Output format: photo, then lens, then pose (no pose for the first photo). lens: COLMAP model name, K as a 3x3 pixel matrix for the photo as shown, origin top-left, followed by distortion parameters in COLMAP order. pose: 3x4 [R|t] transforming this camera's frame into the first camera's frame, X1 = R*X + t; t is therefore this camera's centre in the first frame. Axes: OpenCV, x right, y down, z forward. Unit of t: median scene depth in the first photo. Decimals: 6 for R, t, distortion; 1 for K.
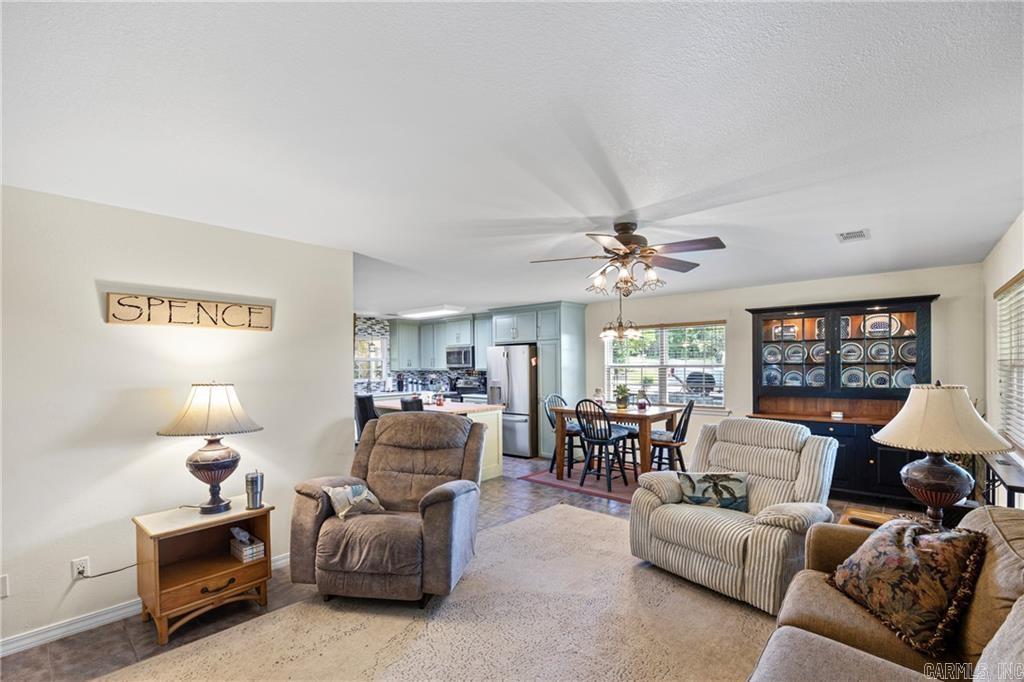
lens RADIAL K [[449.9, 0, 540.7], [0, 449.9, 367.9], [0, 0, 1]] dist [-0.001980, -0.000074]
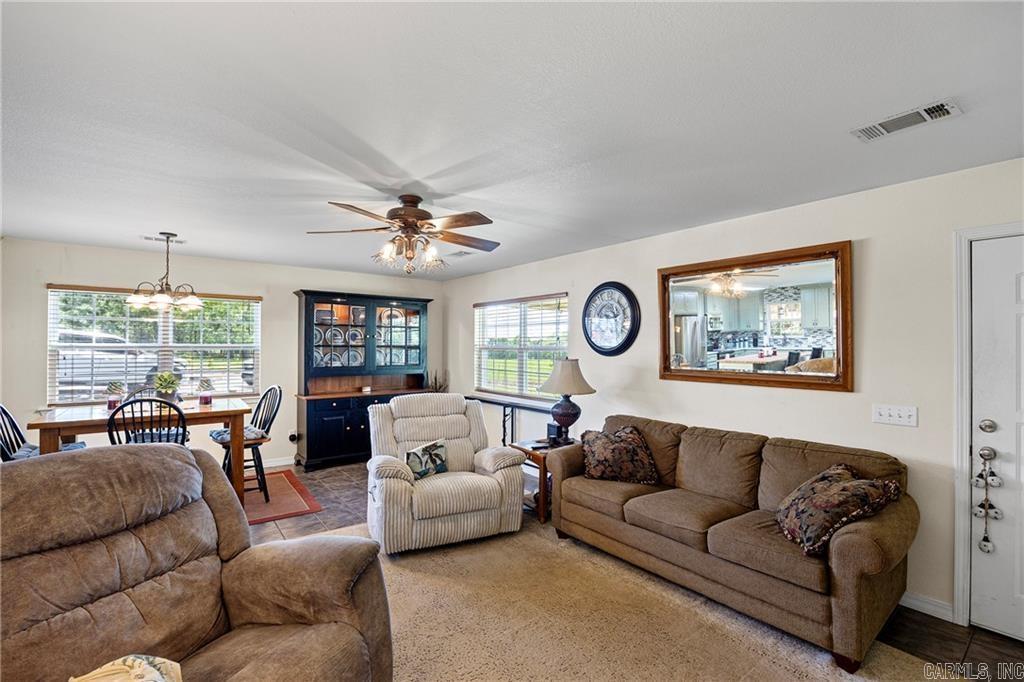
lens RADIAL K [[453.7, 0, 512.0], [0, 453.7, 341.0], [0, 0, 1]] dist [-0.001146, -0.000003]
pose [[0.227450, 0.018695, 0.973610, -0.654705], [0.000769, 0.999812, -0.019378, 0.001802], [-0.973789, 0.005157, 0.227393, 0.550414]]
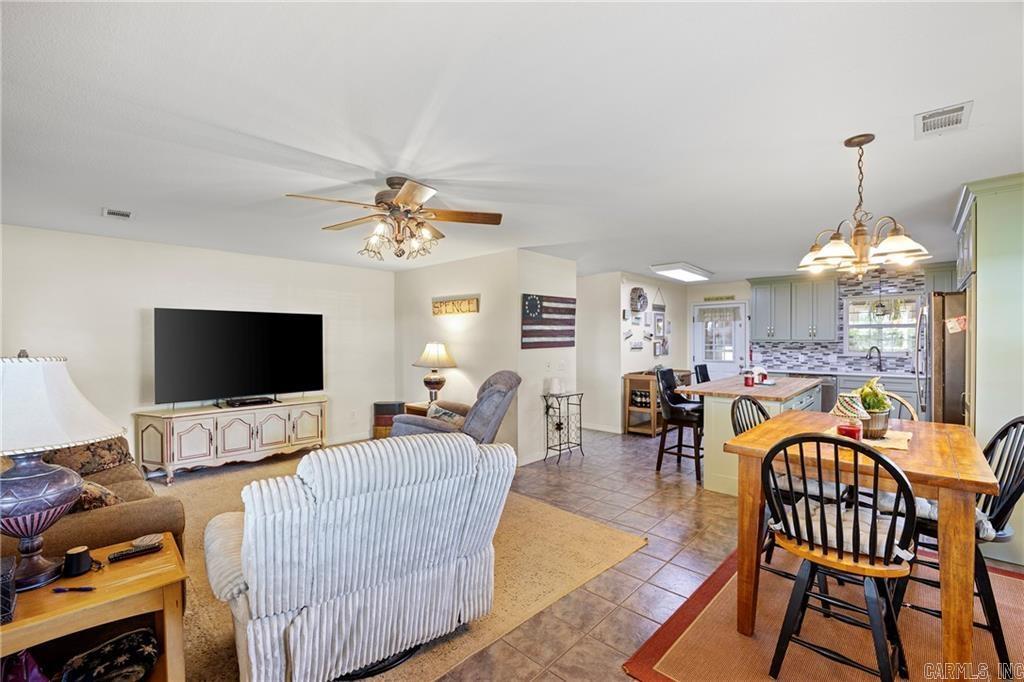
lens RADIAL K [[453.7, 0, 512.0], [0, 453.7, 341.0], [0, 0, 1]] dist [-0.001146, -0.000003]
pose [[-0.085504, 0.011872, -0.996267, 1.051281], [0.005198, 0.999921, 0.011469, 0.005011], [0.996324, -0.004198, -0.085559, 1.249669]]
